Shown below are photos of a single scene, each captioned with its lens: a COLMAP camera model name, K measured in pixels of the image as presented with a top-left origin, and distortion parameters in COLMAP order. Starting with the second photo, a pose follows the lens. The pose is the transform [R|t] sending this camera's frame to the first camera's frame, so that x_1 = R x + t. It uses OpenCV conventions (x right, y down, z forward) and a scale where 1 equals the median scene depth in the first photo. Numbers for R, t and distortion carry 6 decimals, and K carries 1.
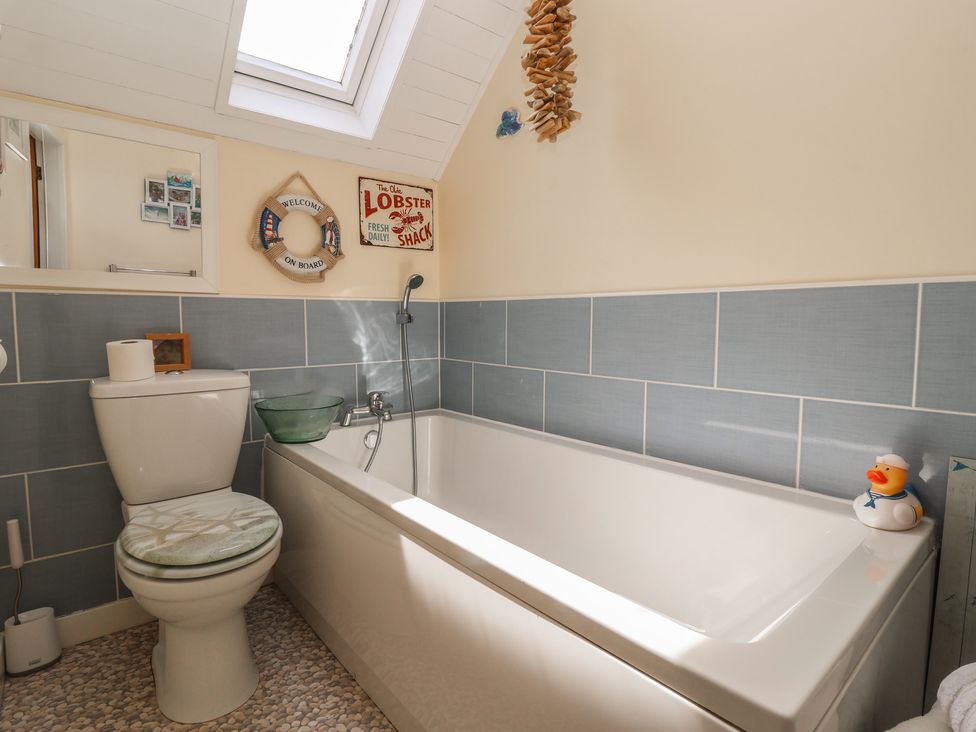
lens RADIAL K [[508.6, 0, 483.8], [0, 508.6, 360.9], [0, 0, 1]] dist [0.003291, -0.013832]
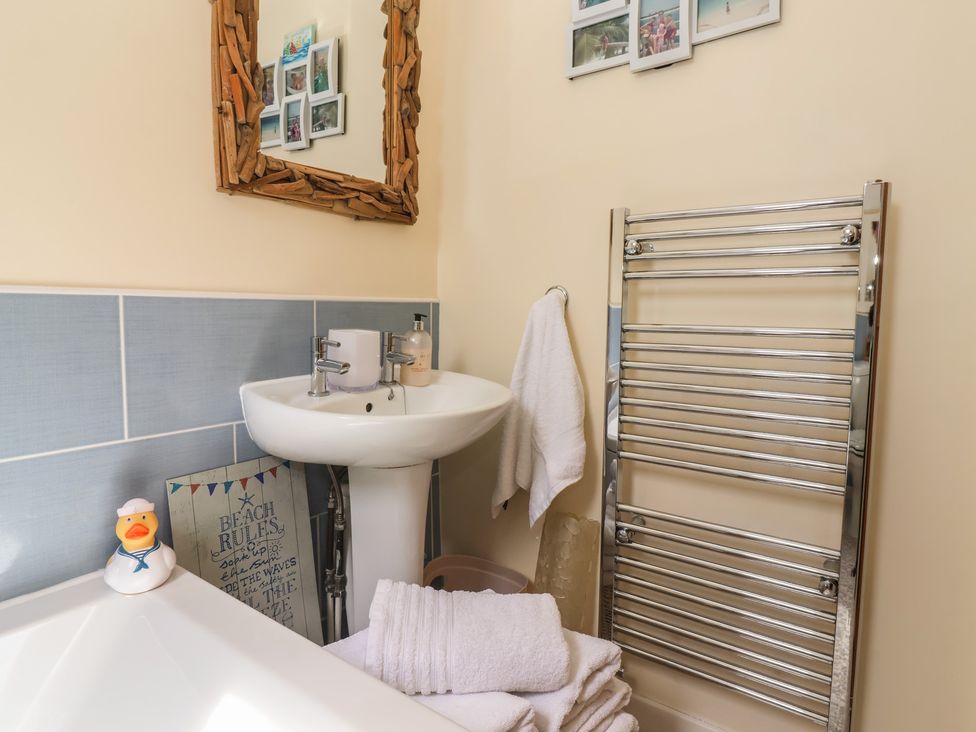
lens RADIAL K [[508.6, 0, 483.8], [0, 508.6, 360.9], [0, 0, 1]] dist [0.003291, -0.013832]
pose [[-0.217129, -0.062940, 0.974112, -0.122197], [0.088030, 0.992590, 0.083756, -0.061550], [-0.972165, 0.103937, -0.209980, 0.592410]]
